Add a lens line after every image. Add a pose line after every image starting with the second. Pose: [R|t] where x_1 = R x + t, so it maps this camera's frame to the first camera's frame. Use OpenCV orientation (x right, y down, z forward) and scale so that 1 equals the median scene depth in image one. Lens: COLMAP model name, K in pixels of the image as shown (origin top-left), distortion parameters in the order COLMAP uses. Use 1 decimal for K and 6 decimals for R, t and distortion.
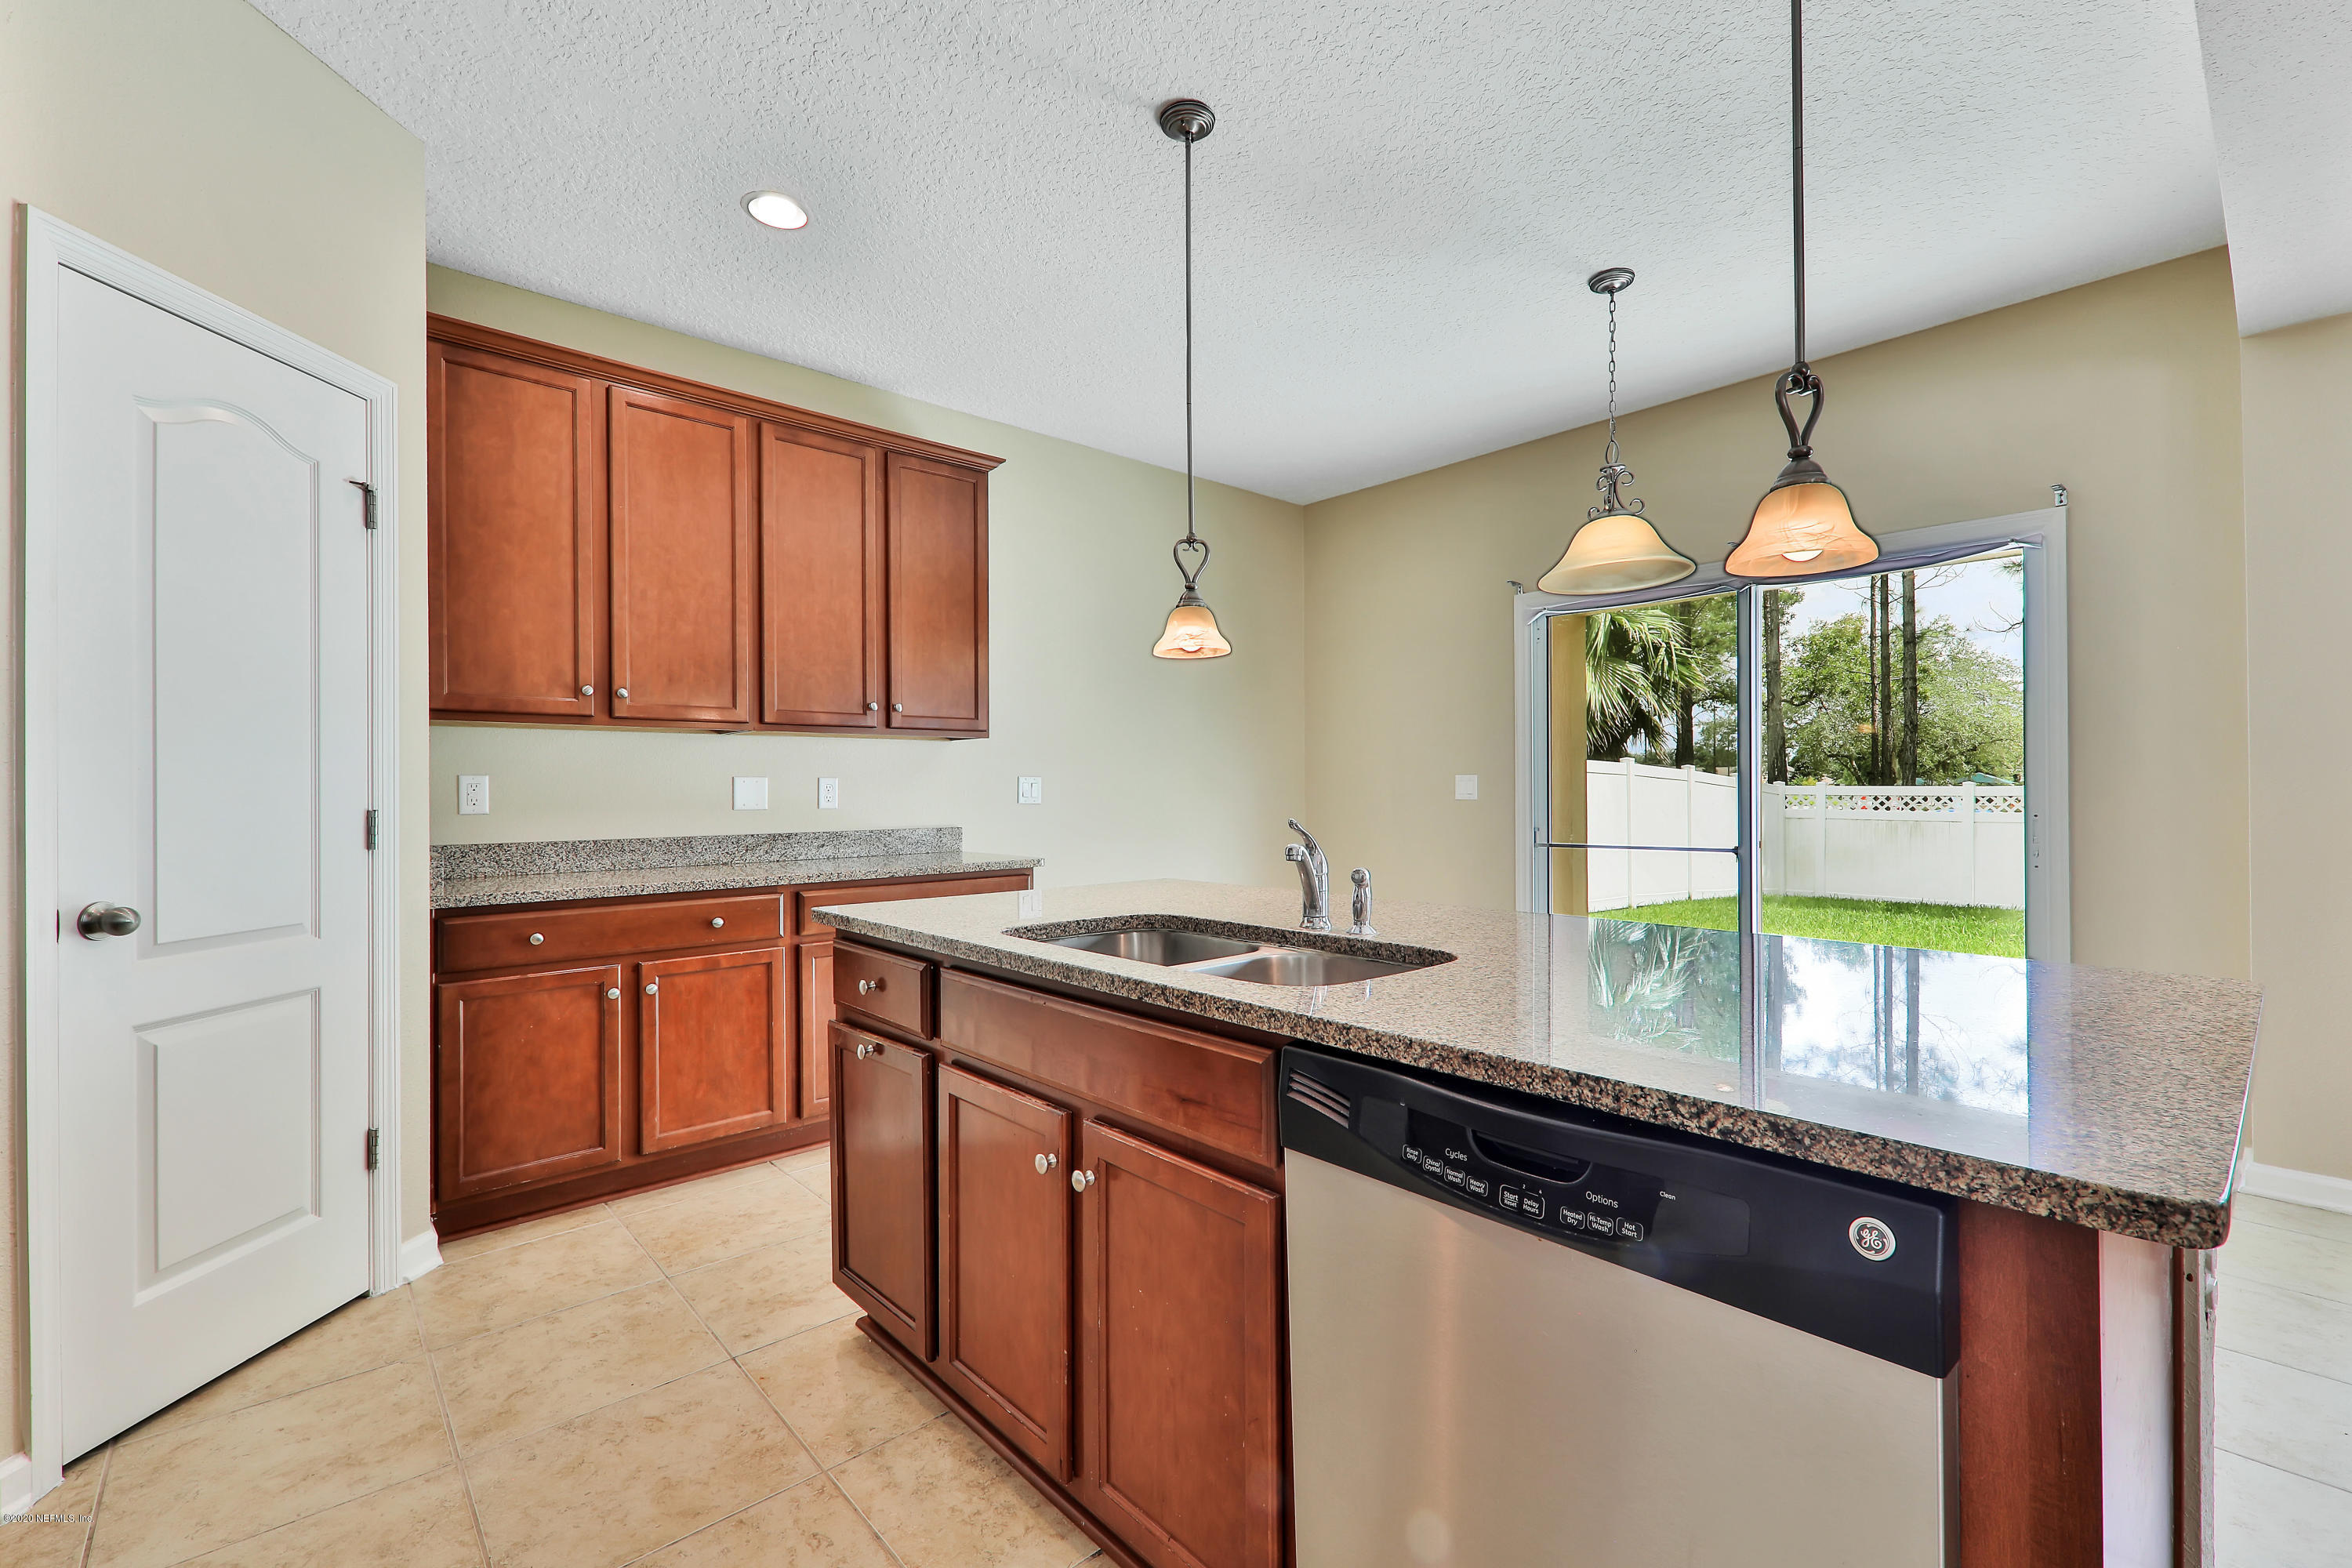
lens RADIAL K [[986.2, 0, 1183.0], [0, 986.2, 785.8], [0, 0, 1]] dist [0.002693, -0.005759]
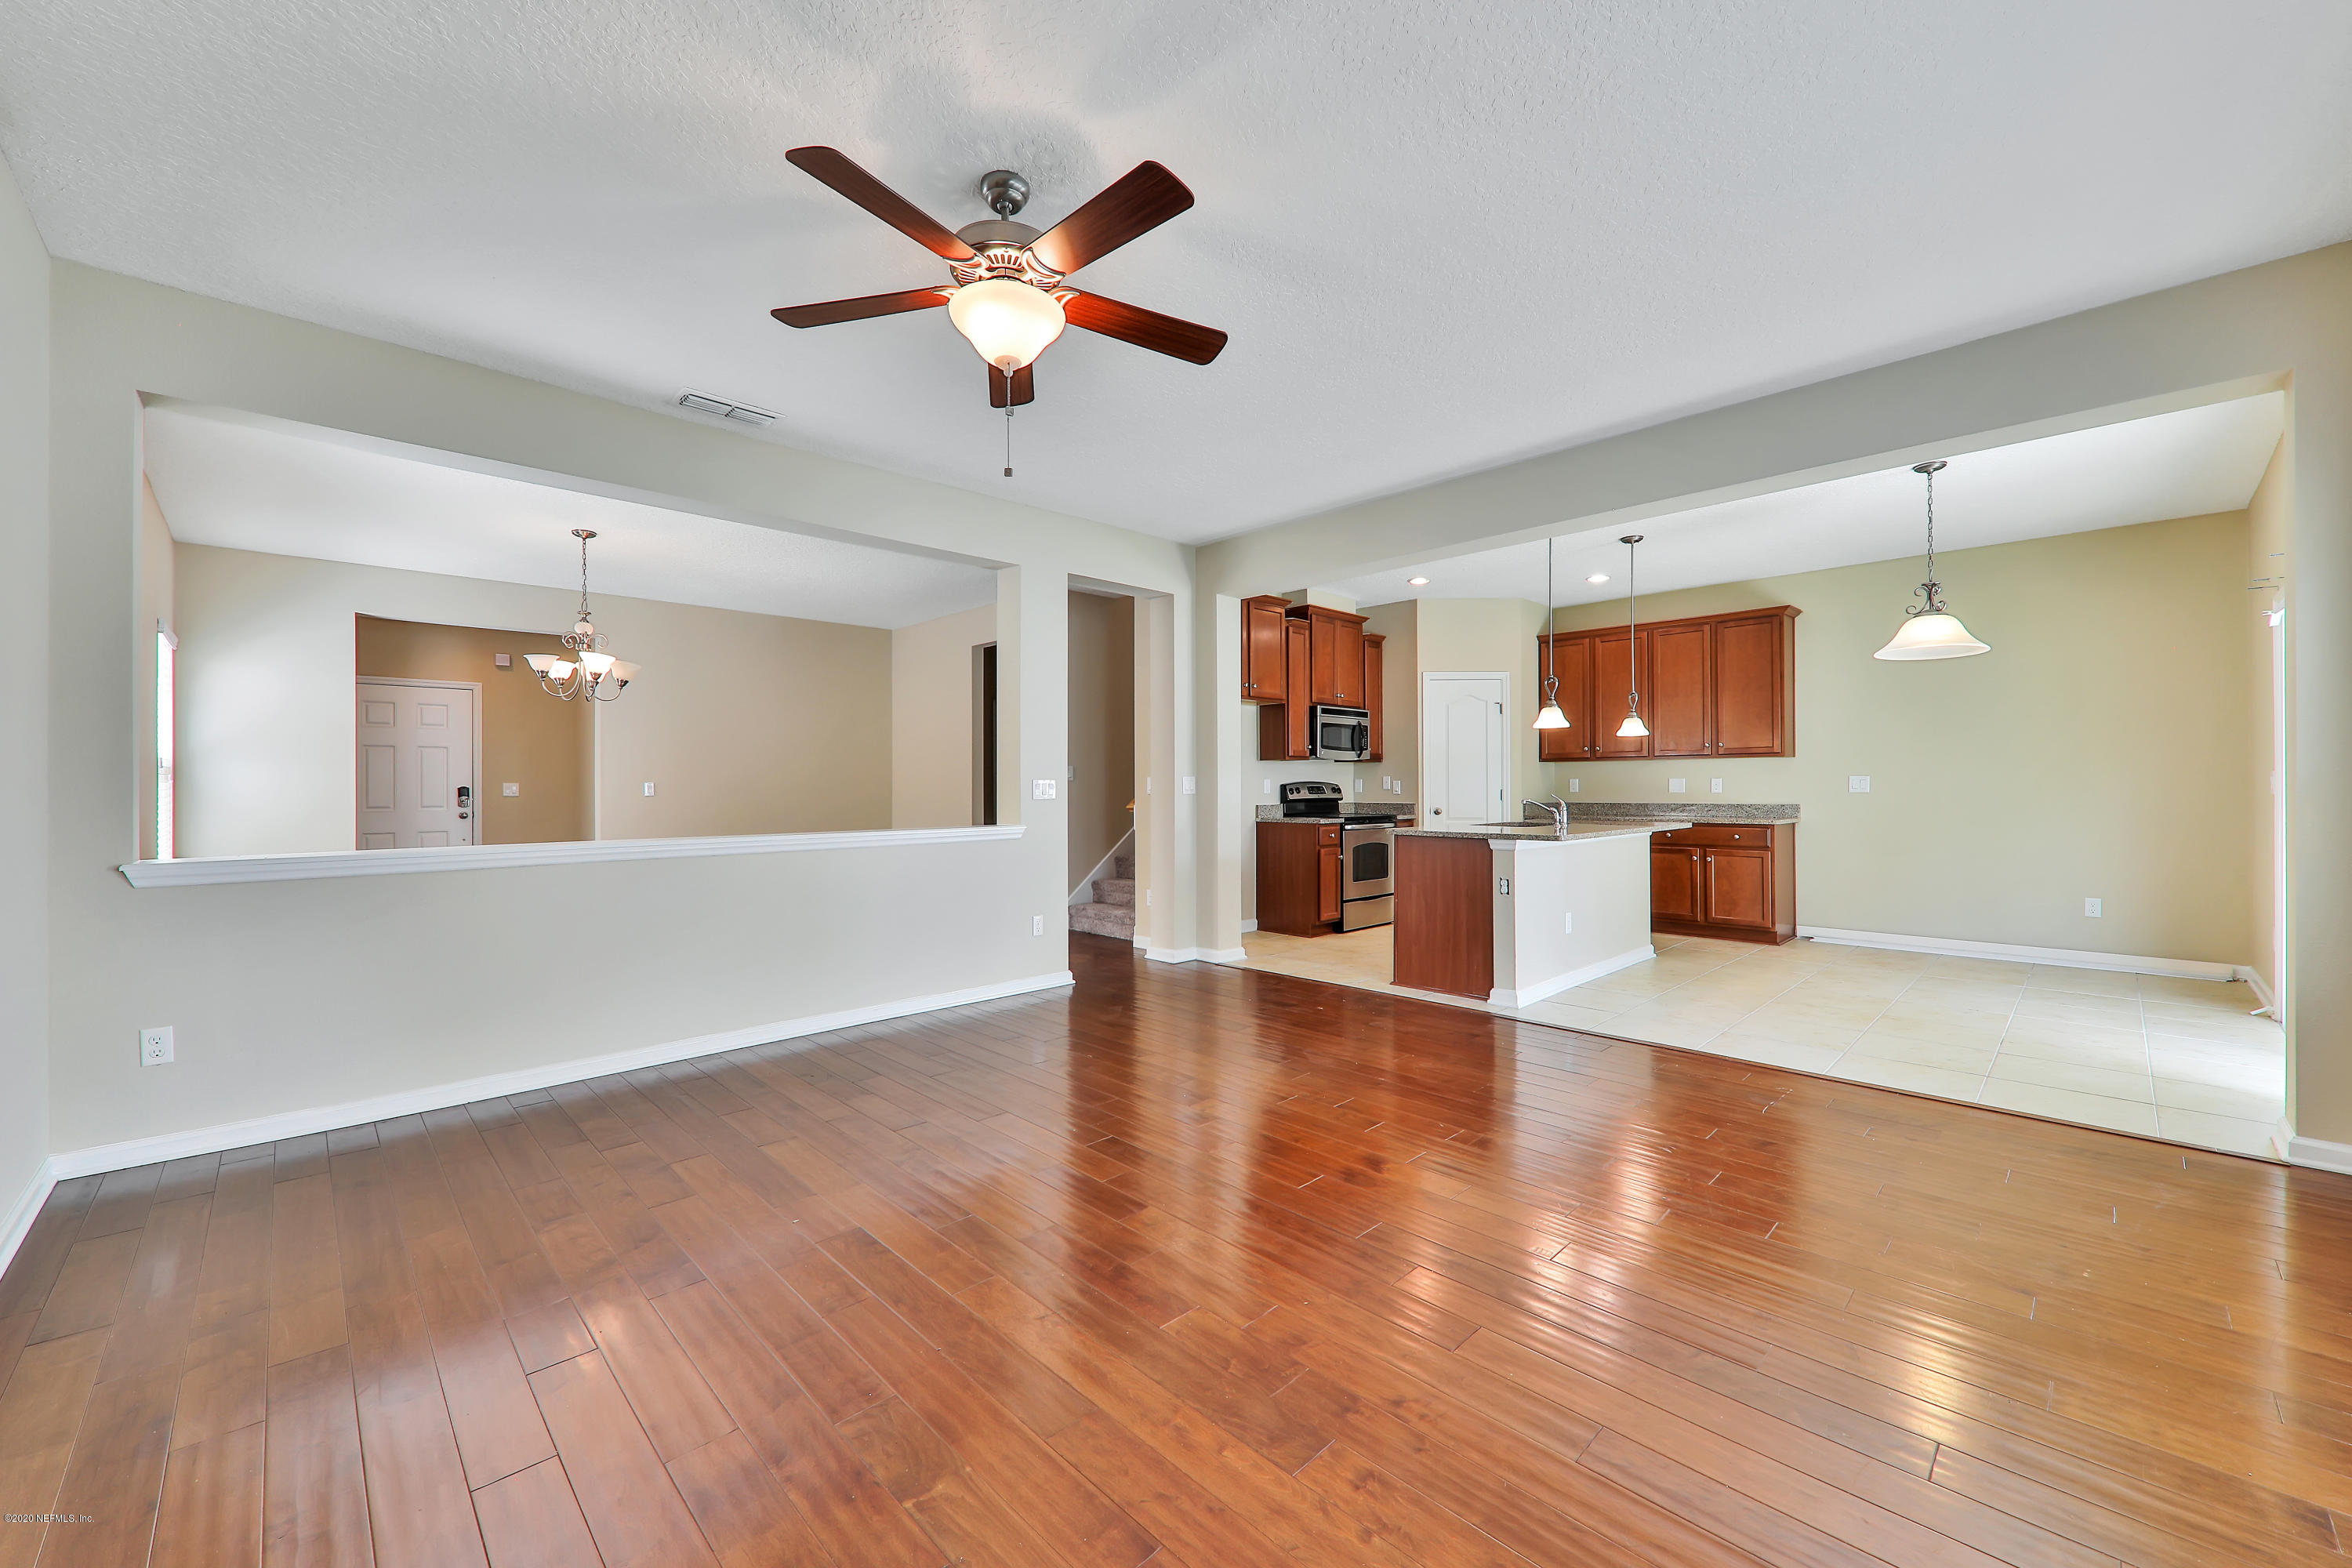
lens RADIAL K [[921.4, 0, 1165.8], [0, 921.4, 783.2], [0, 0, 1]] dist [0.015104, -0.008172]
pose [[0.044538, 0.000607, -0.999008, 2.114845], [0.005431, 0.999985, 0.000850, -0.007743], [0.998993, -0.005463, 0.044534, -0.342809]]
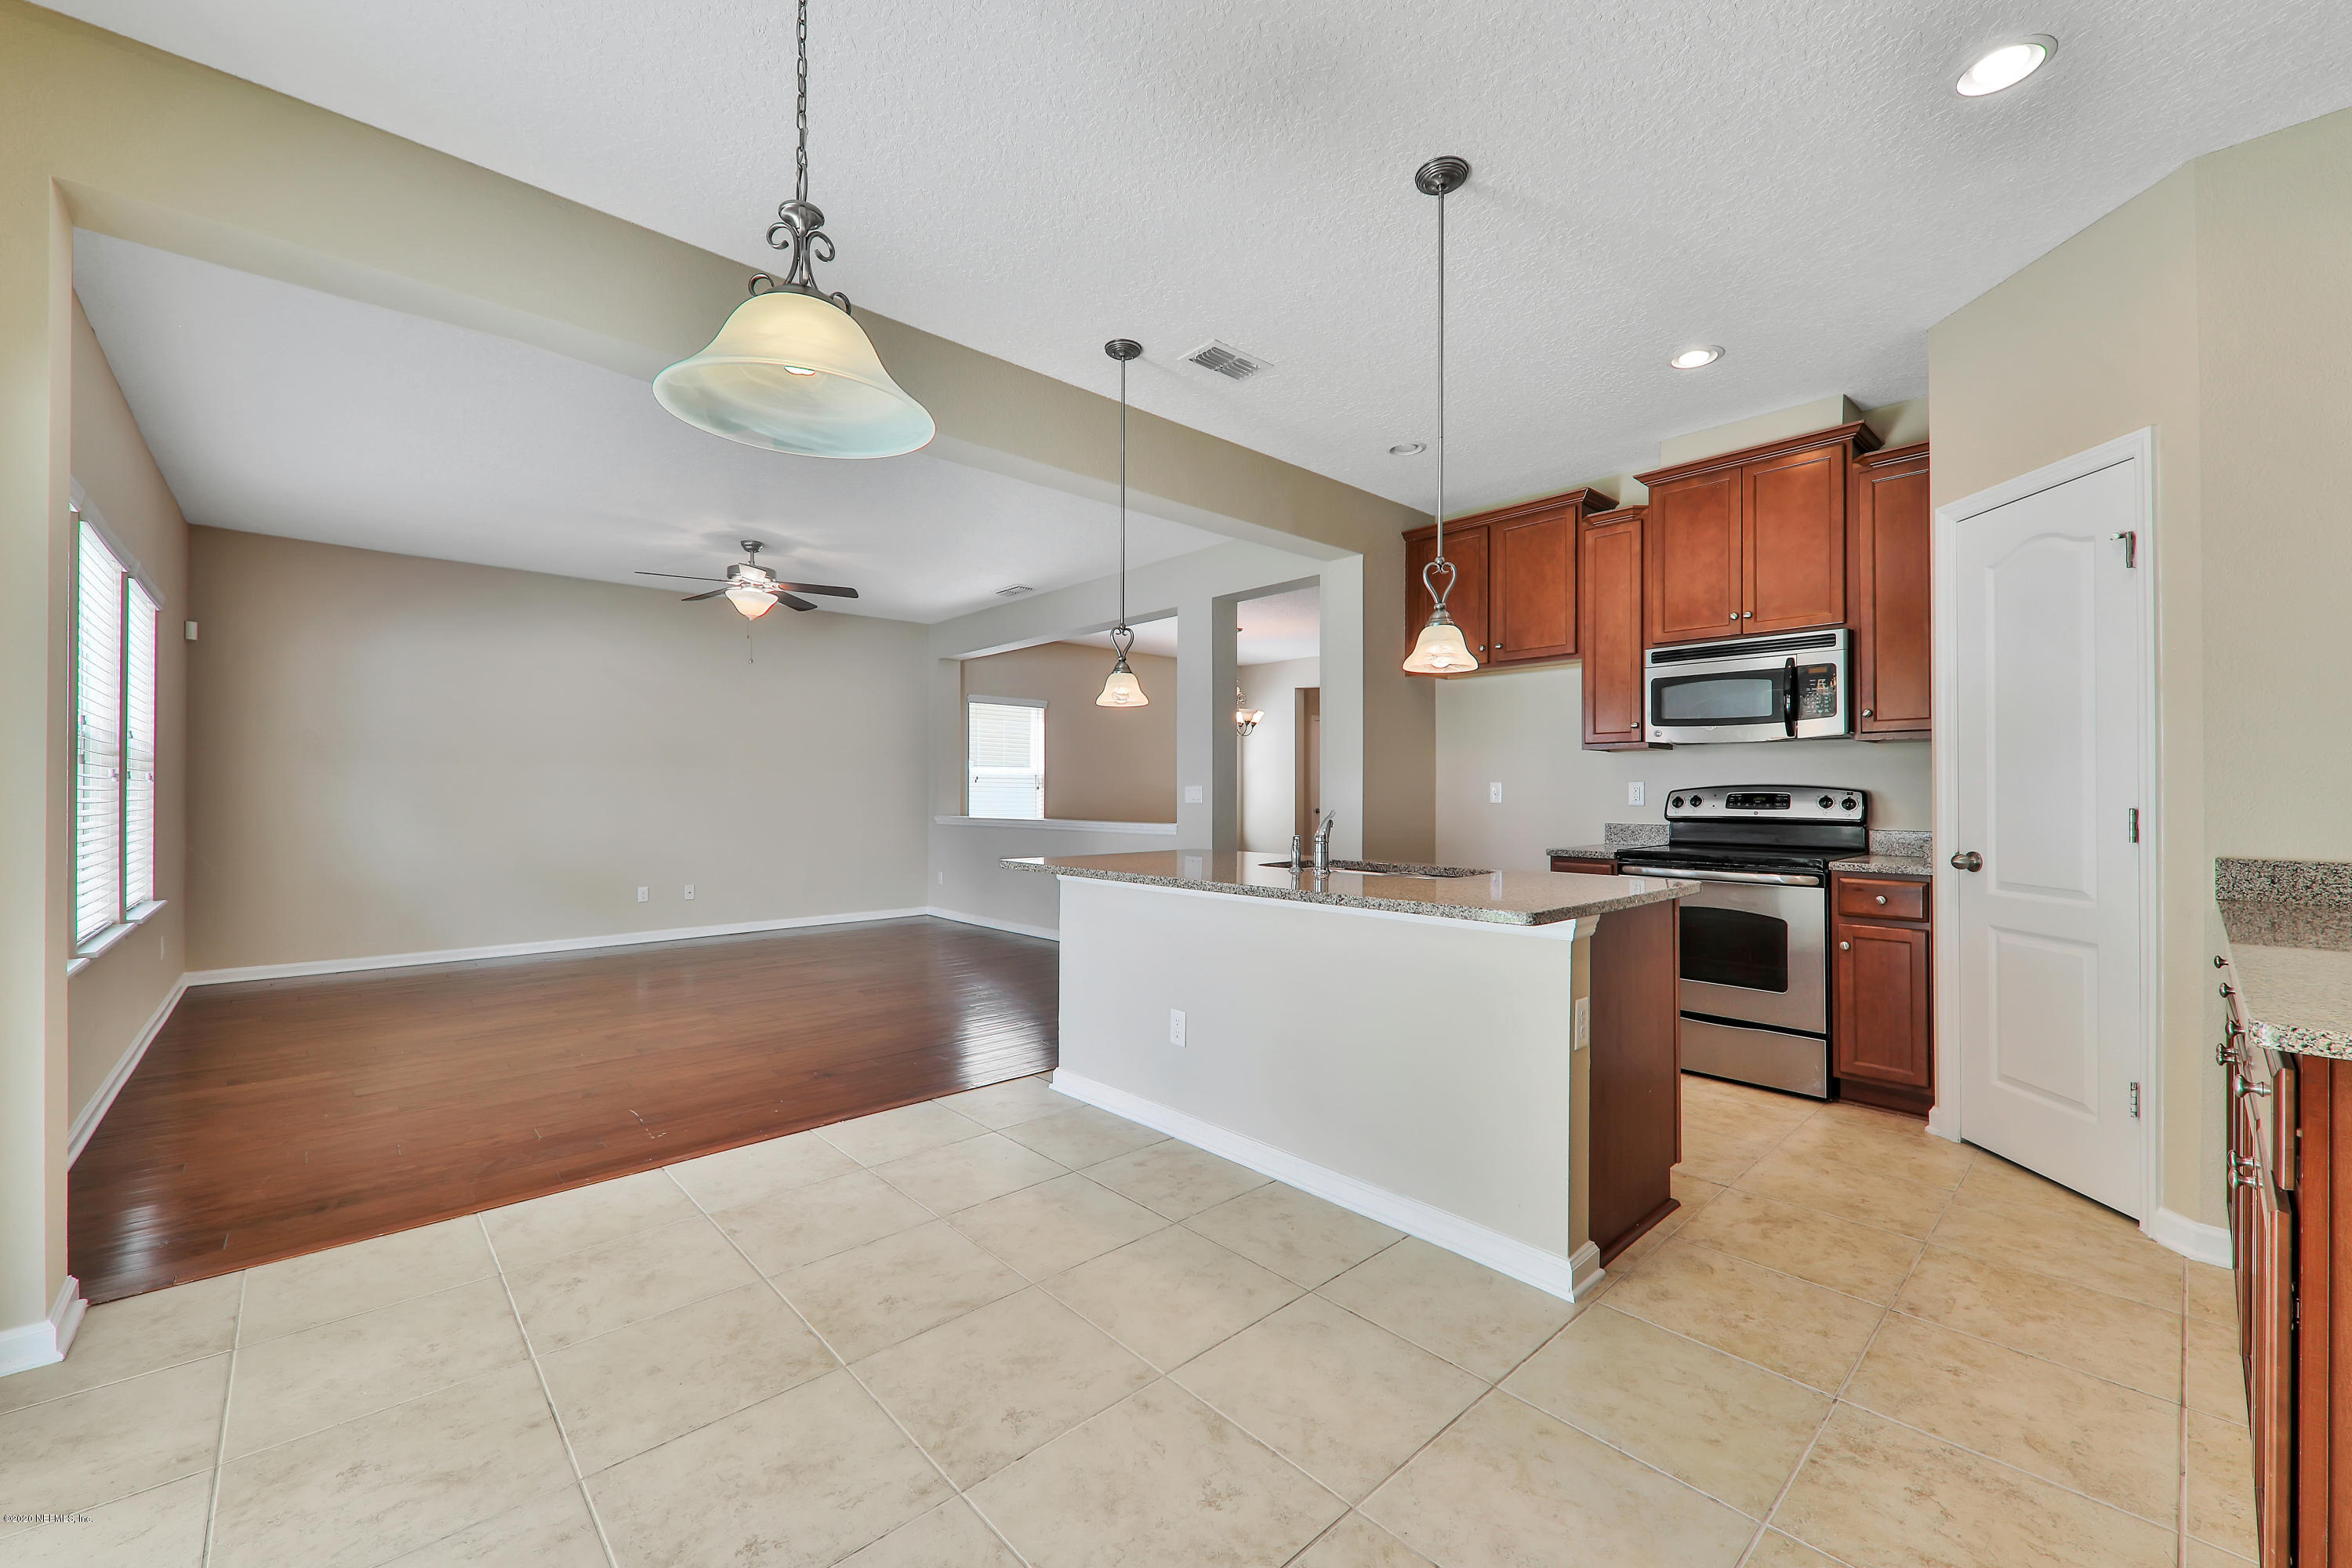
lens RADIAL K [[921.4, 0, 1165.8], [0, 921.4, 783.2], [0, 0, 1]] dist [0.015104, -0.008172]
pose [[-0.999991, 0.003371, -0.002402, 0.263978], [0.003398, 0.999934, -0.010976, 0.002470], [0.002365, -0.010984, -0.999937, 1.699679]]
